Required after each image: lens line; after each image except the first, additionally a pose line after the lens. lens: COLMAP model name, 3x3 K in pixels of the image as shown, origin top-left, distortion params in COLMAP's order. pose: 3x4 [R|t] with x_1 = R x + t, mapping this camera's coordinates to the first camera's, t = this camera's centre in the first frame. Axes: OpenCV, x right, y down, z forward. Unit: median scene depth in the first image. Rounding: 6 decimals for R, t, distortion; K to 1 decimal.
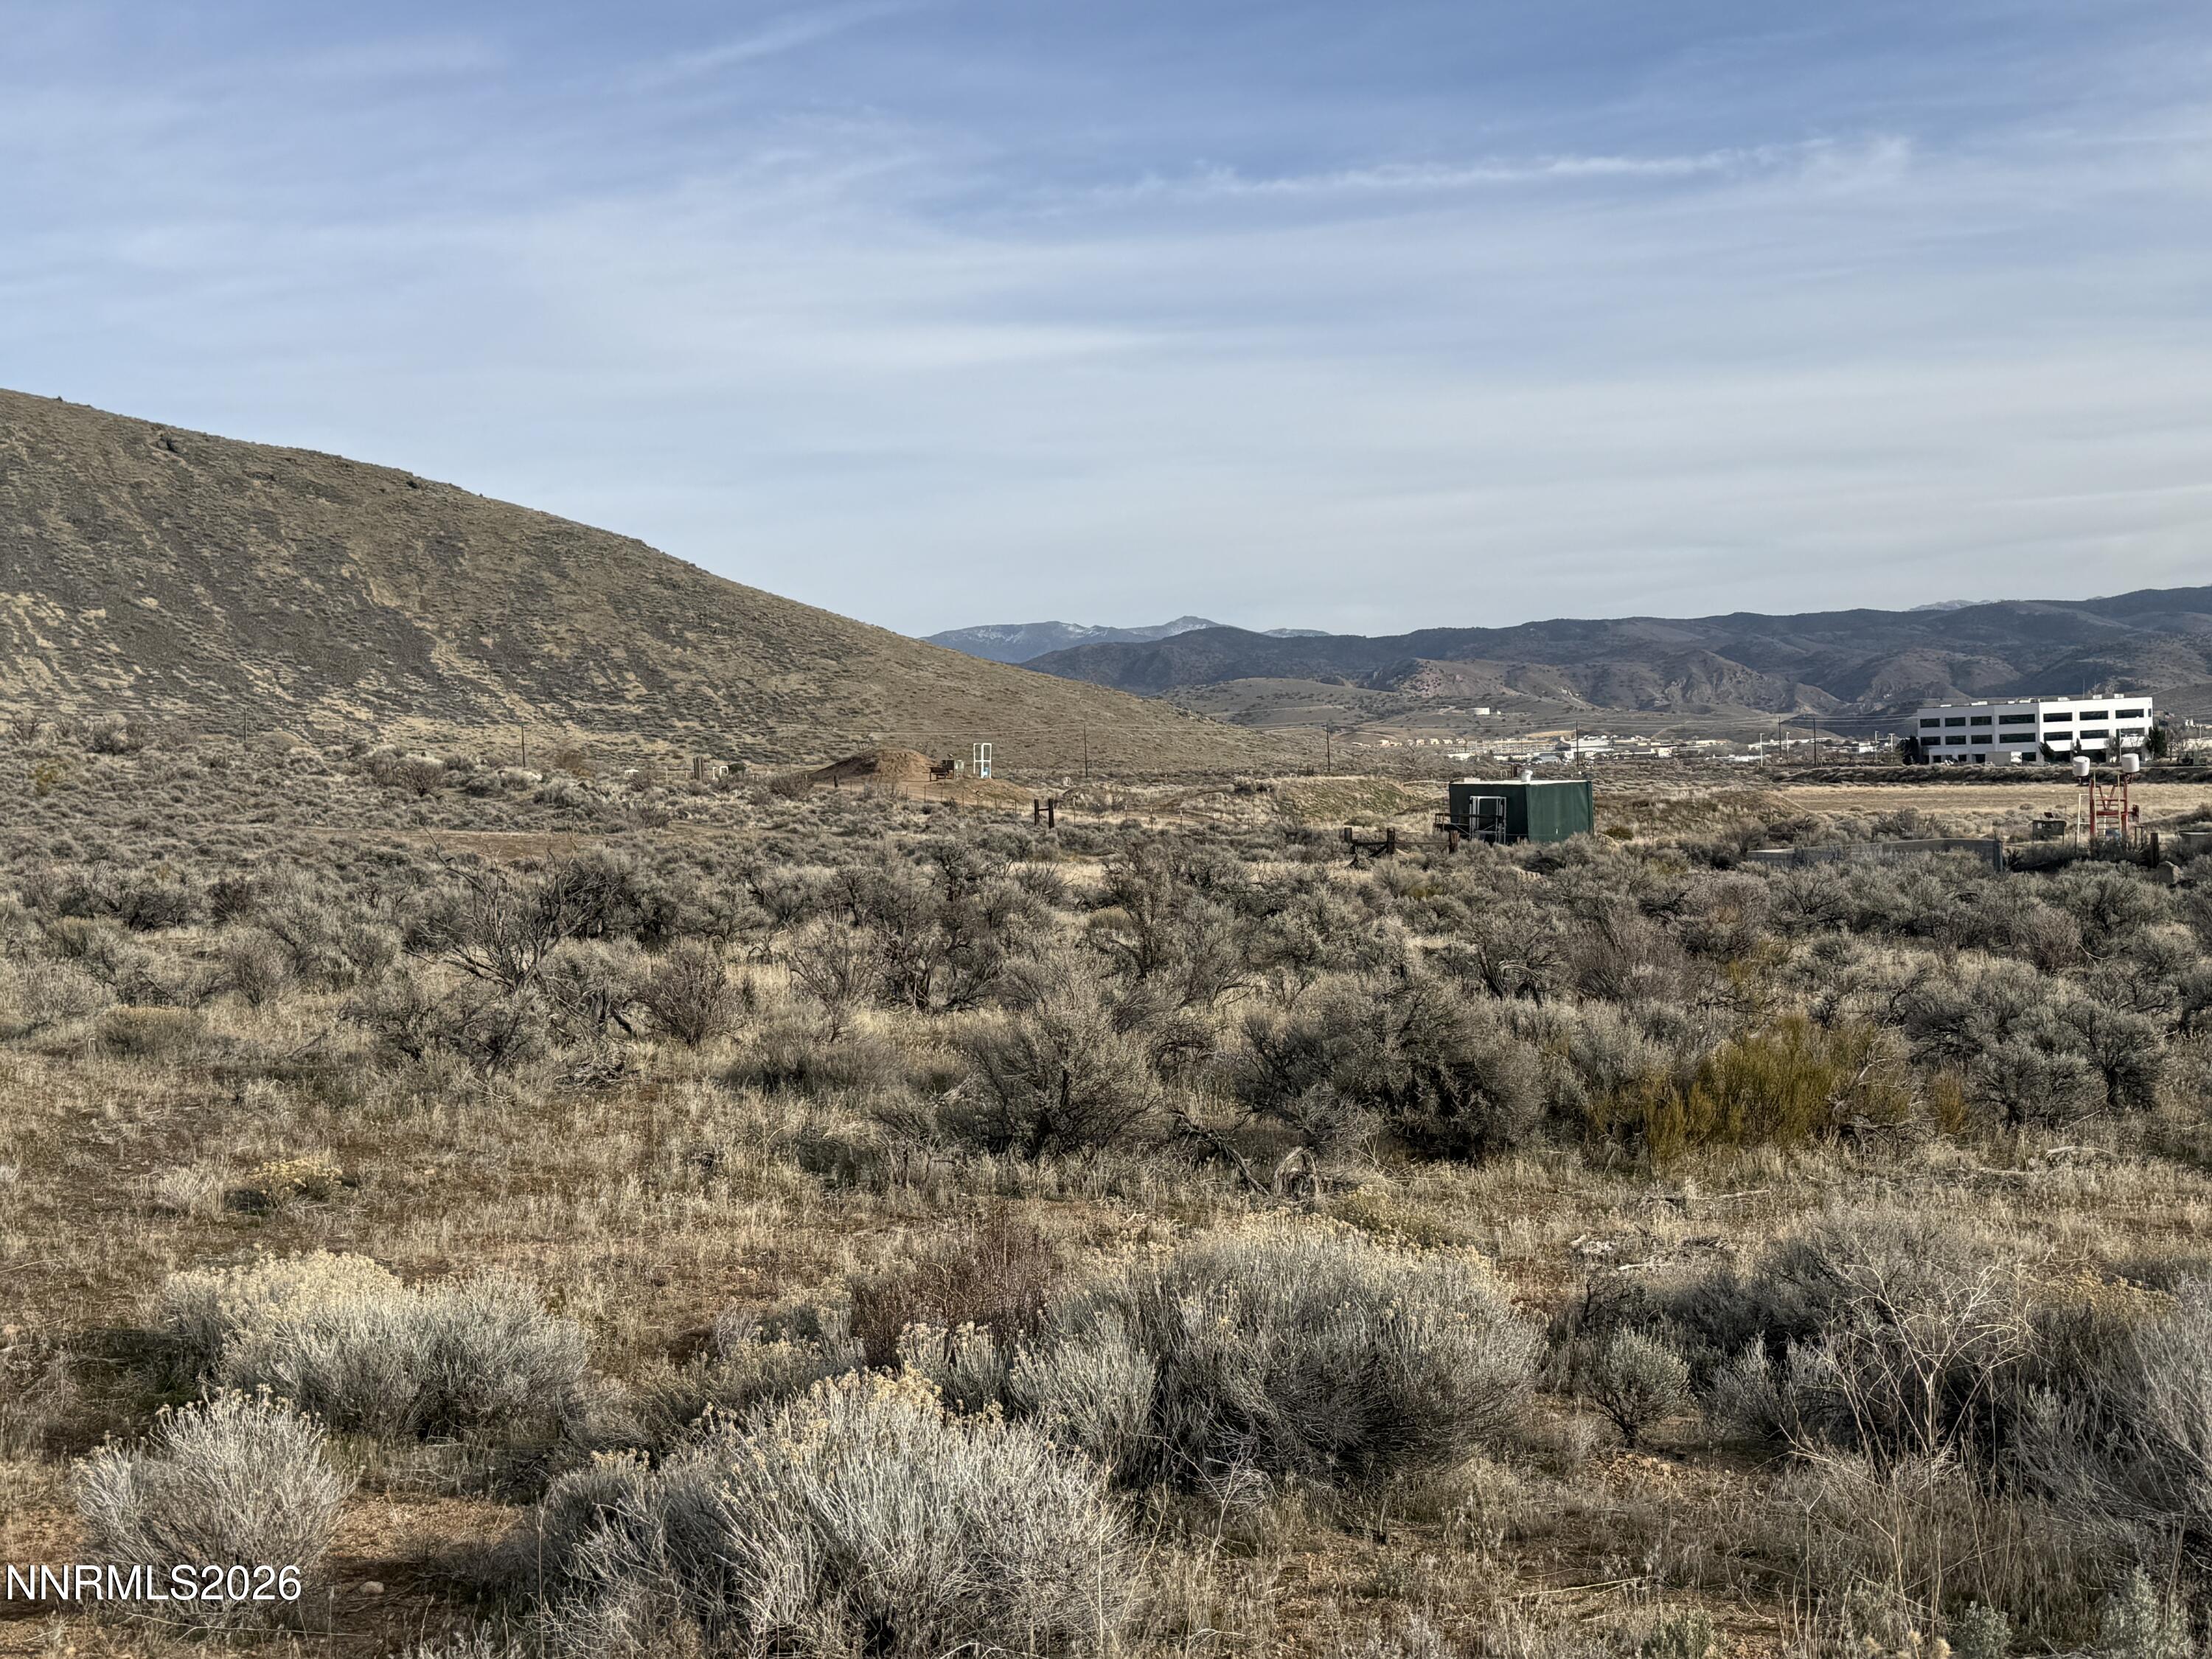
lens RADIAL K [[2588.6, 0, 1120.1], [0, 2588.6, 852.5], [0, 0, 1]] dist [0.199974, -0.426626]
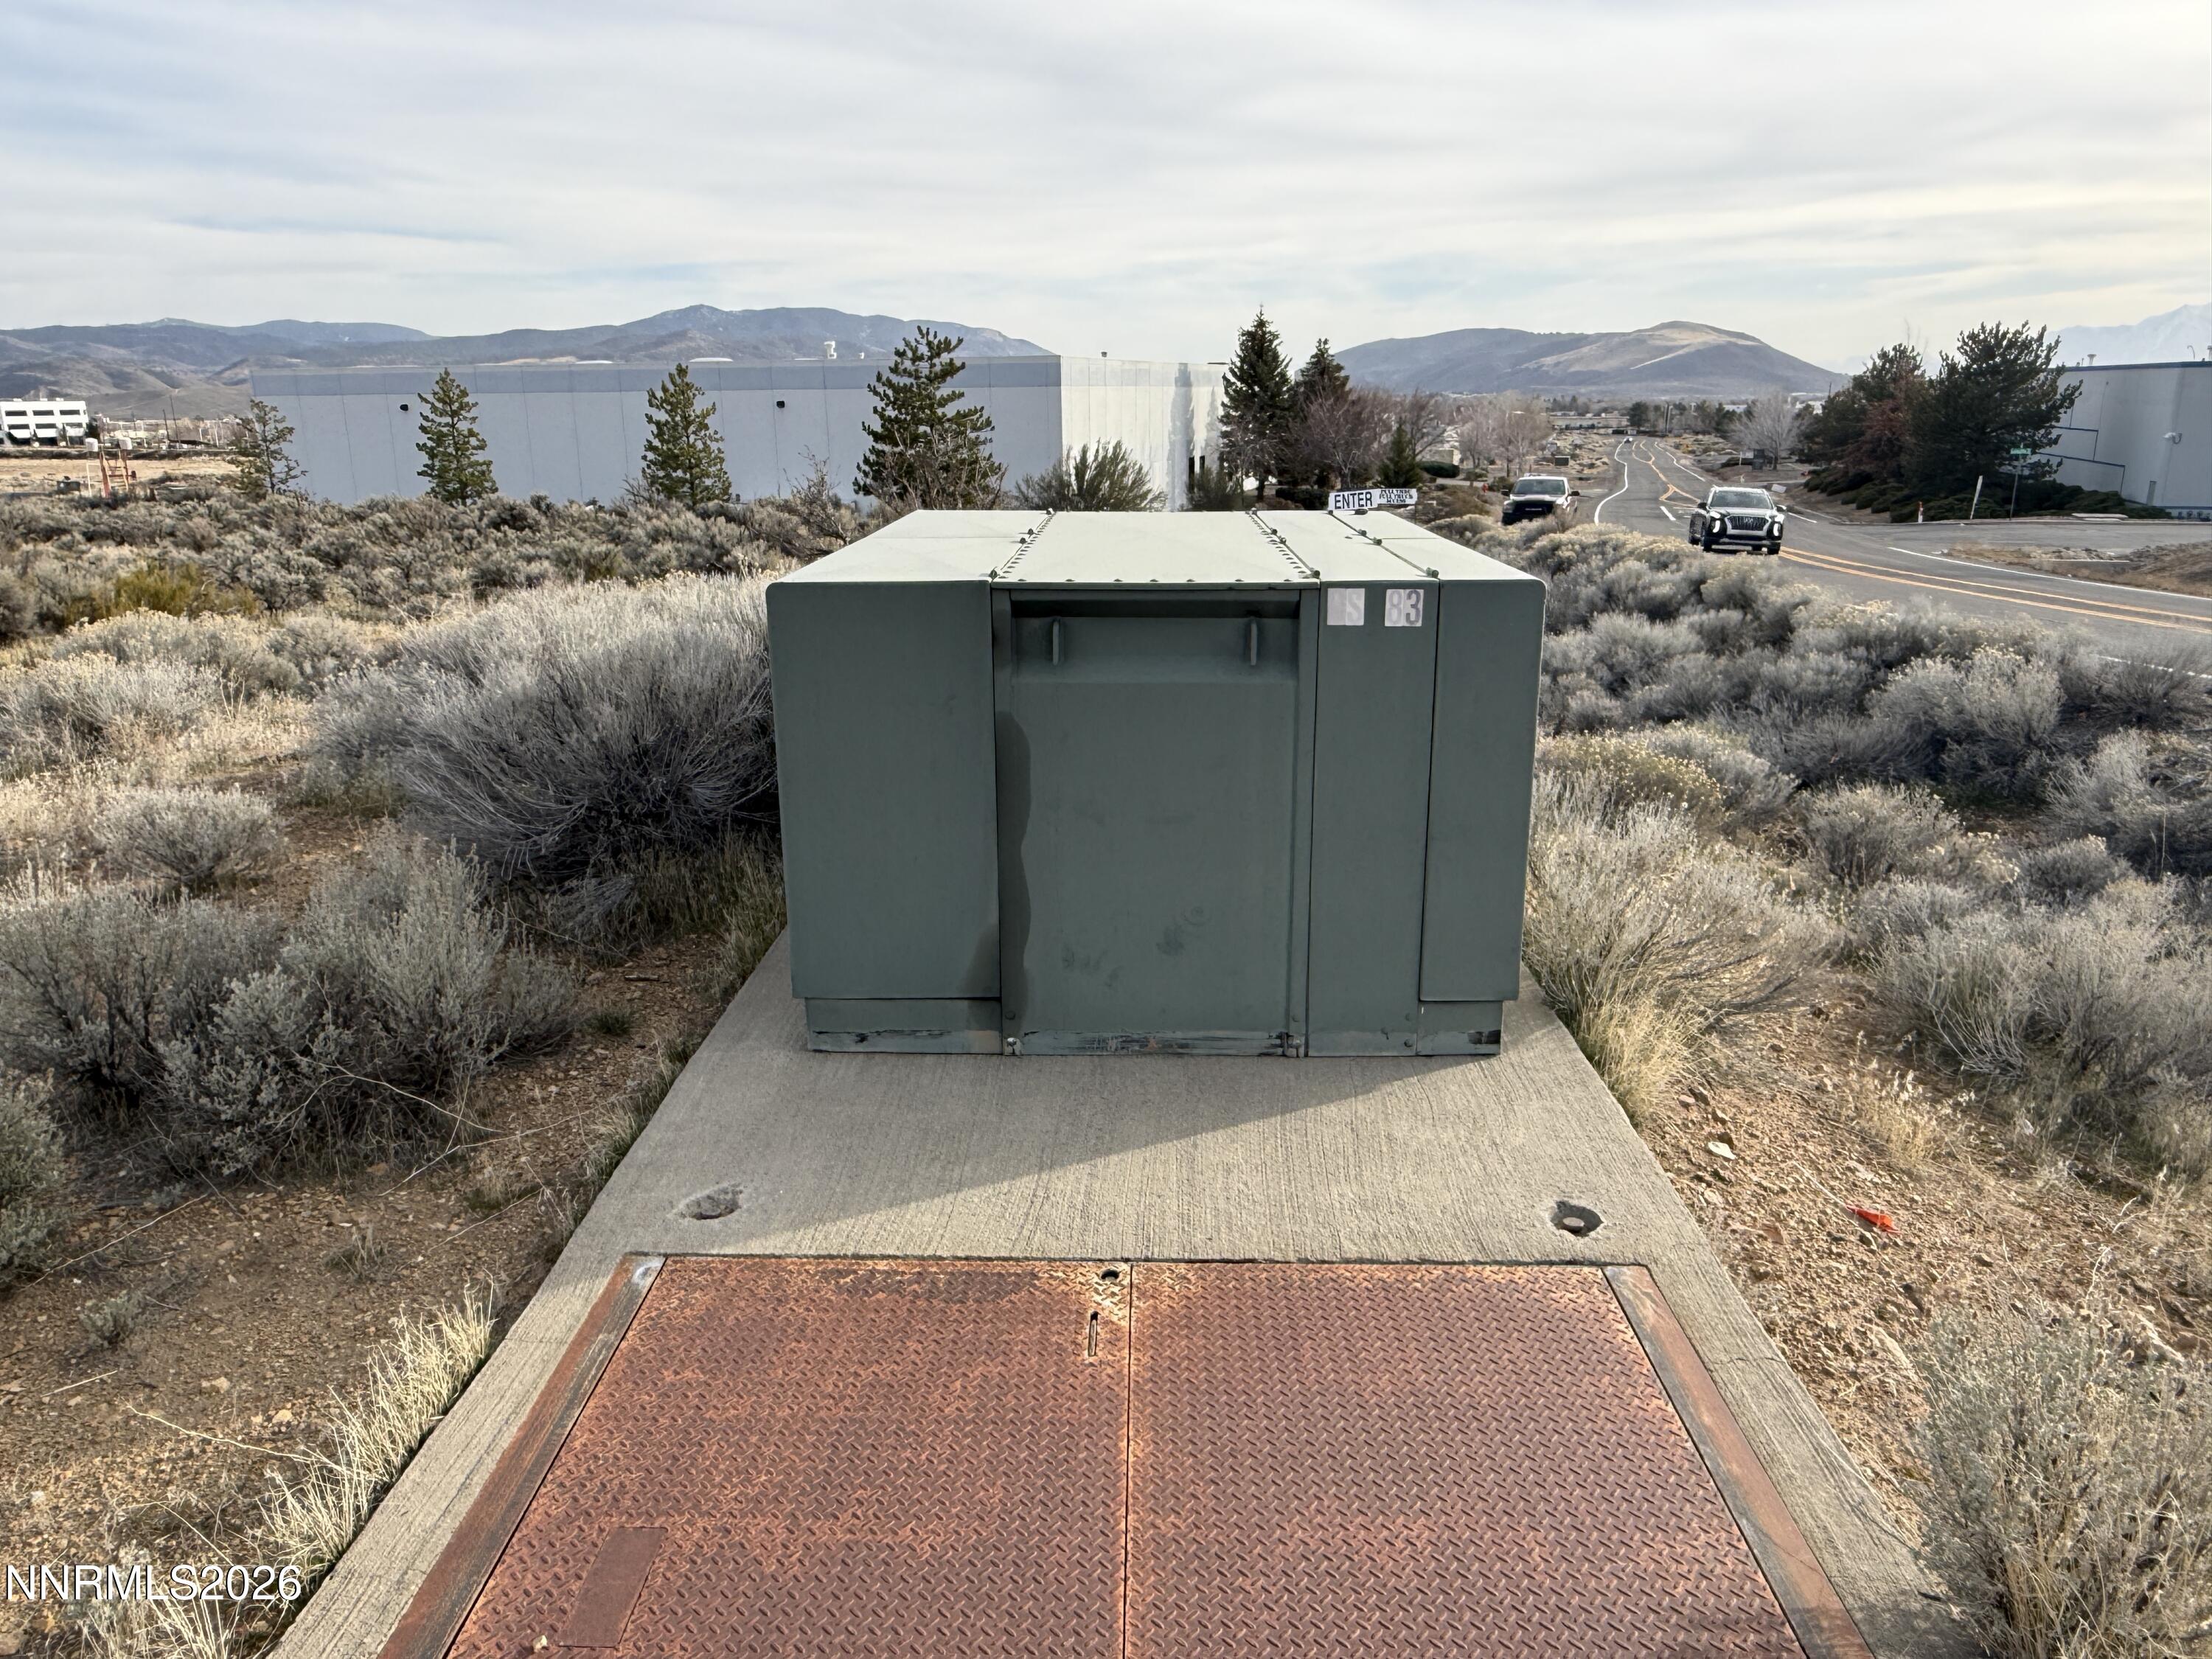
lens RADIAL K [[1556.9, 0, 1095.4], [0, 1556.9, 834.6], [0, 0, 1]] dist [-0.004301, 0.004438]
pose [[0.595105, -0.180778, 0.783051, -0.076494], [0.014585, 0.976640, 0.214386, 0.006622], [-0.803516, -0.116162, 0.583840, -0.072009]]
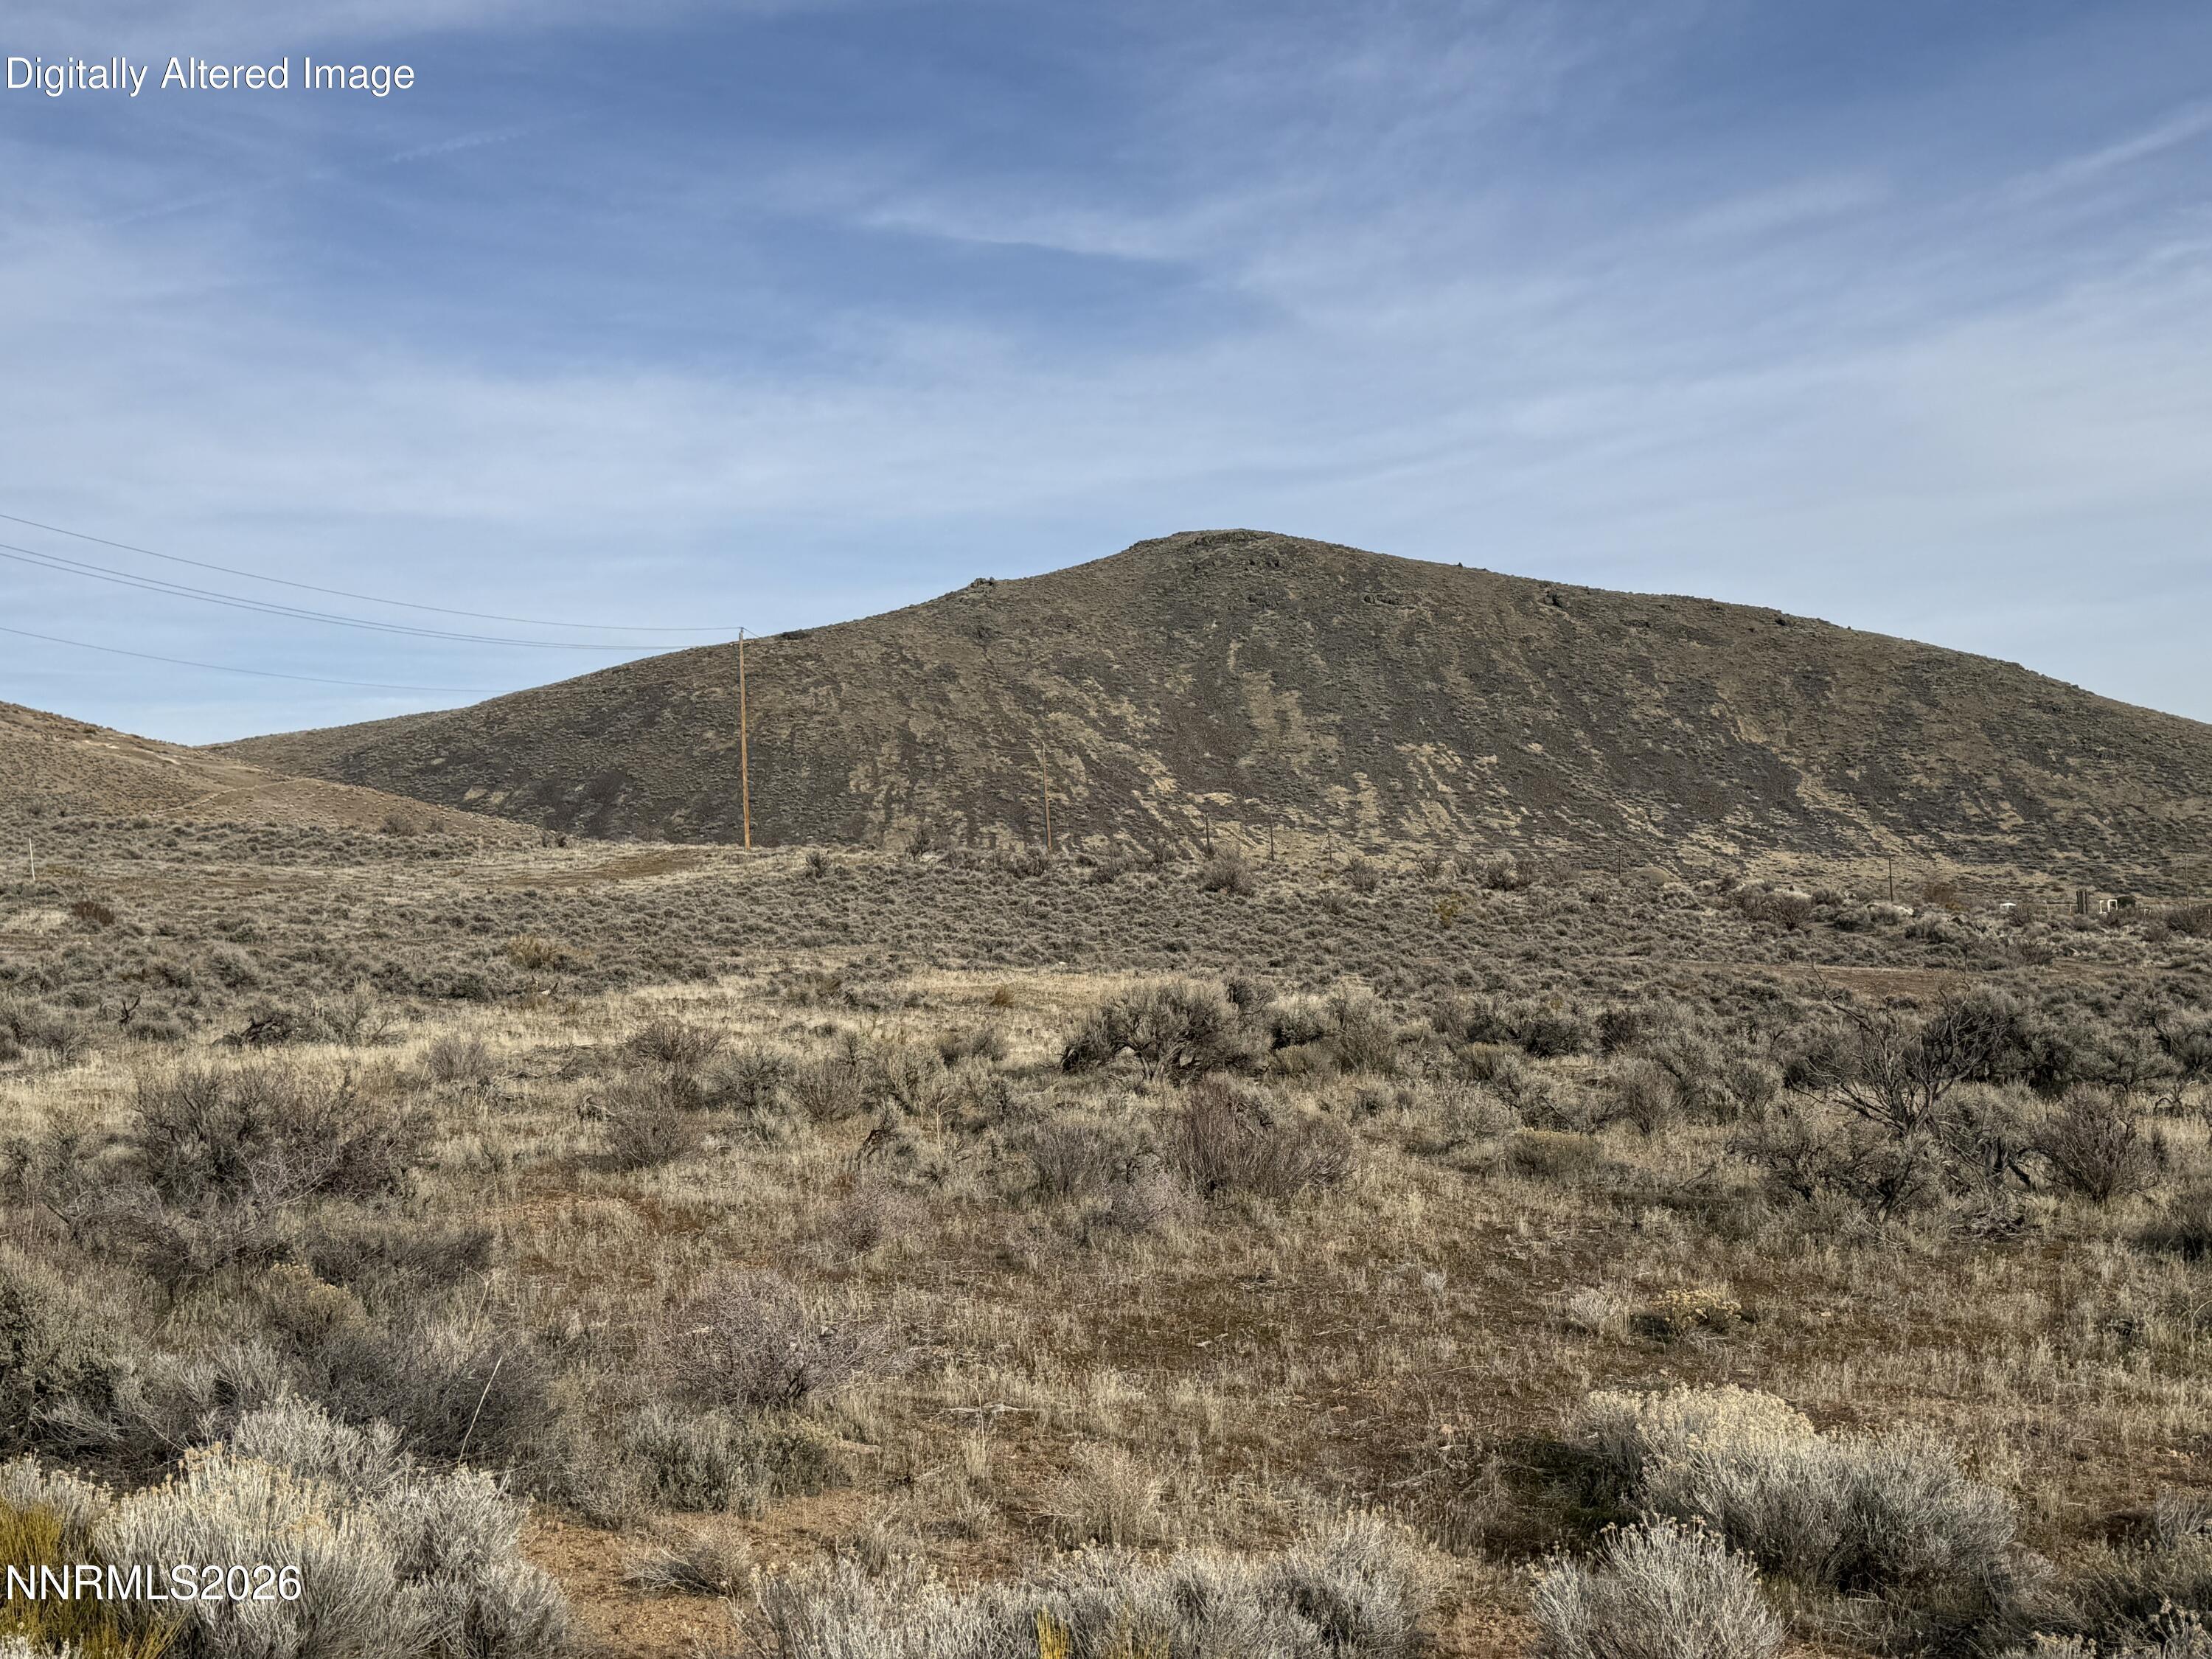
lens RADIAL K [[2587.7, 0, 1115.8], [0, 2587.7, 849.4], [0, 0, 1]] dist [0.200663, -0.431538]
pose [[0.872183, -0.010784, -0.489062, -0.002177], [-0.014733, 0.998724, -0.048298, -0.000435], [0.488959, 0.049330, 0.870911, -0.001371]]
